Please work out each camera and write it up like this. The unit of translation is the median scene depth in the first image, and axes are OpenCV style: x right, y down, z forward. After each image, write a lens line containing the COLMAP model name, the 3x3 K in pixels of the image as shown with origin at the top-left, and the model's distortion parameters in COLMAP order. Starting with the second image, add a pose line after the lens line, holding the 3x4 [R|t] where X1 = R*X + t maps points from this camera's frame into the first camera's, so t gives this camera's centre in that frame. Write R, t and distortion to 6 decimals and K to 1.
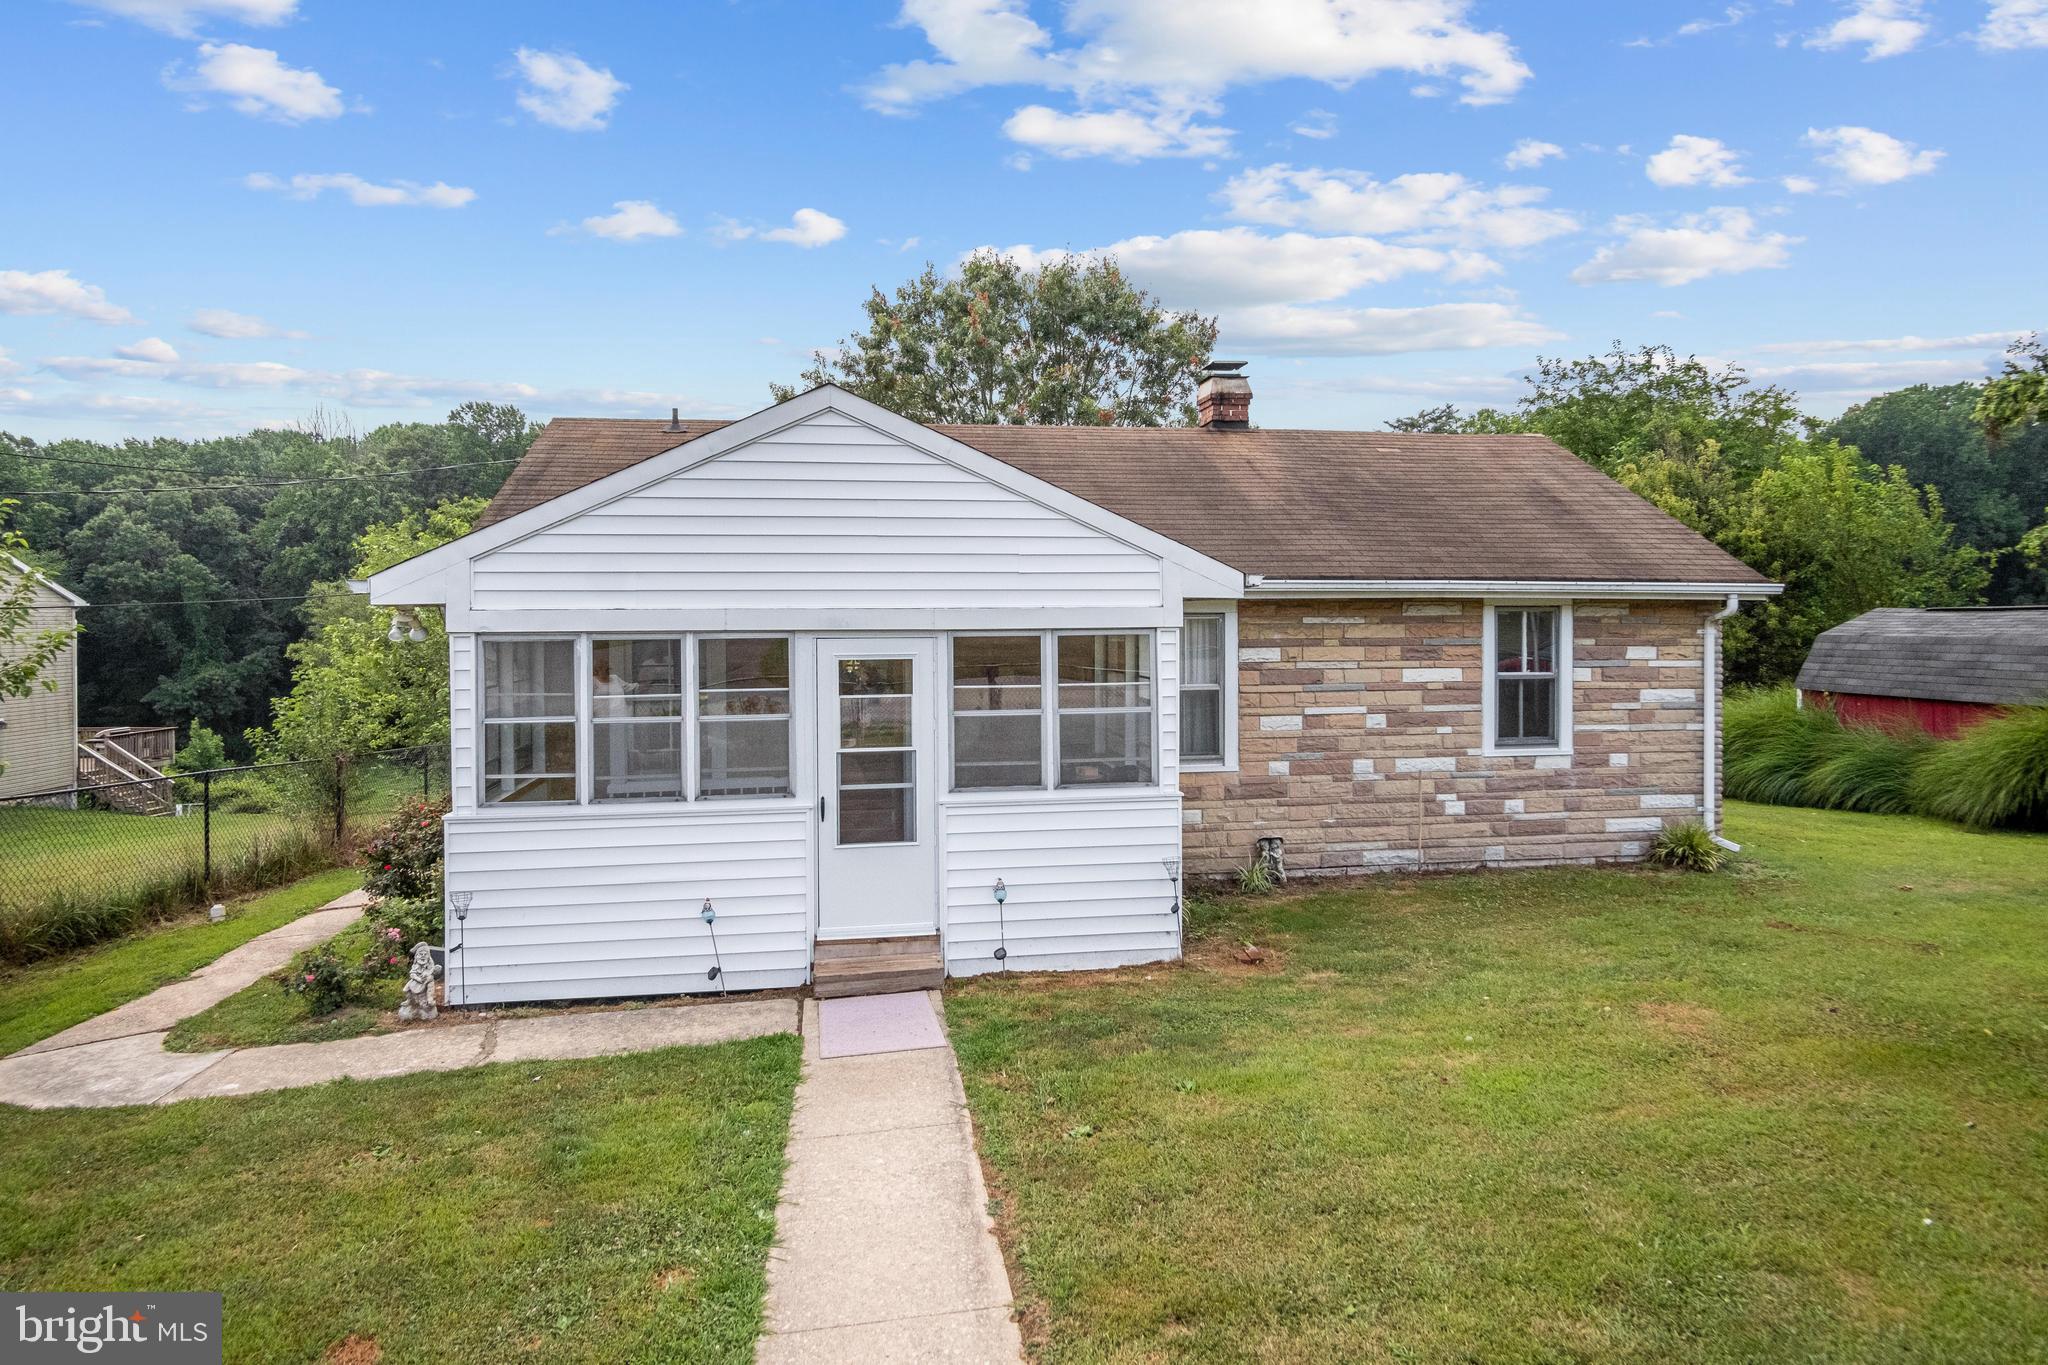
lens RADIAL K [[1117.8, 0, 1025.1], [0, 1117.8, 609.5], [0, 0, 1]] dist [-0.022228, -0.011053]
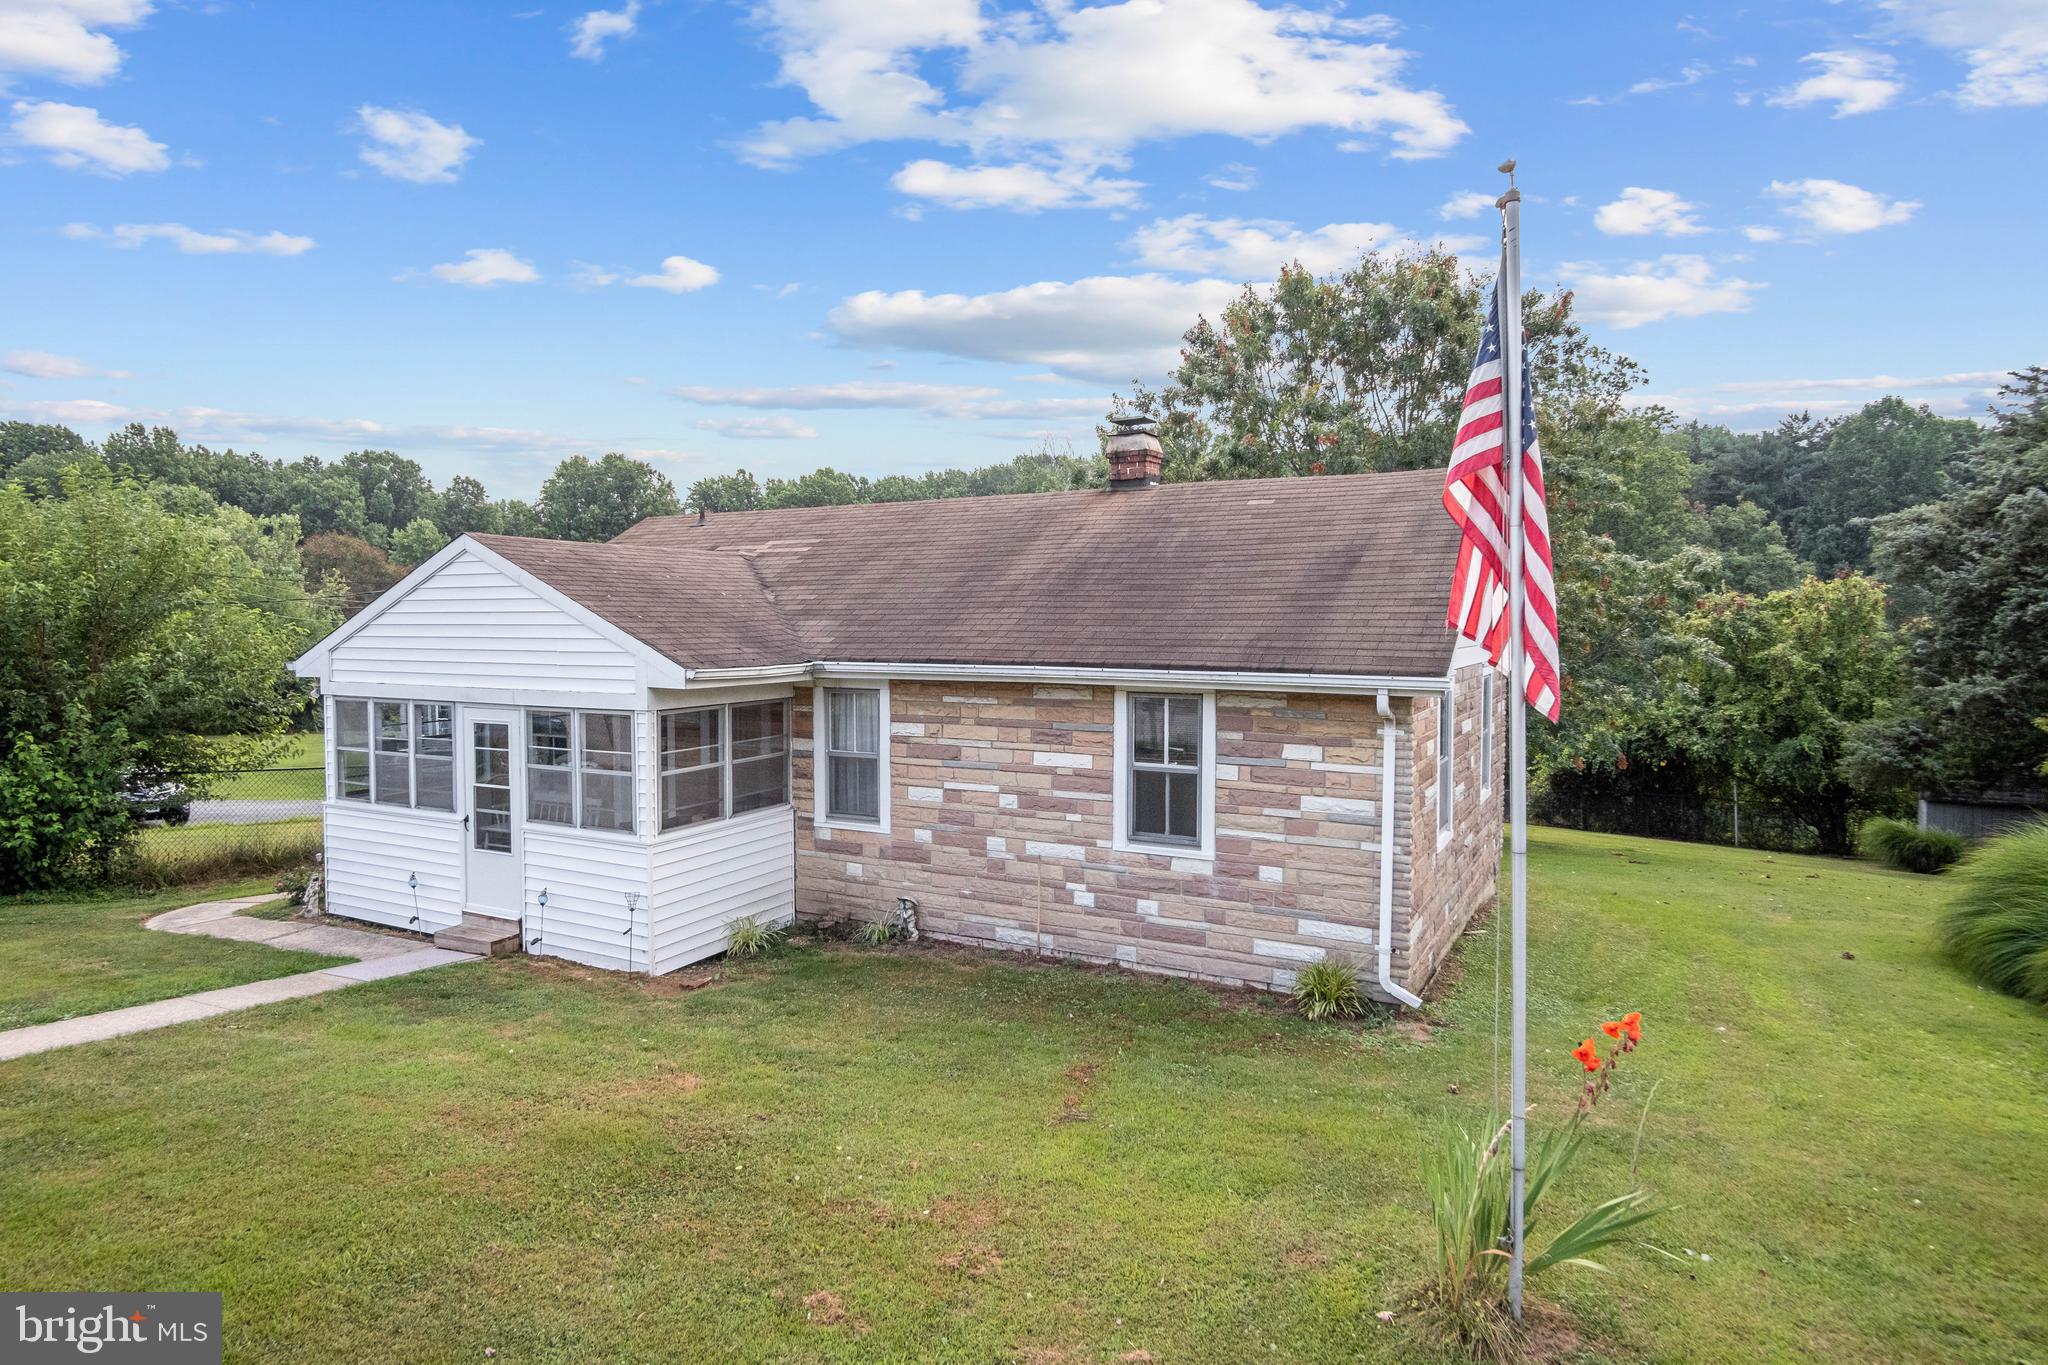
lens RADIAL K [[1173.0, 0, 1019.9], [0, 1173.0, 641.8], [0, 0, 1]] dist [-0.027474, 0.000482]
pose [[0.795452, 0.016112, -0.605803, 0.958405], [0.002279, 0.999560, 0.029578, -0.075413], [0.606013, -0.024909, 0.795065, 0.163245]]
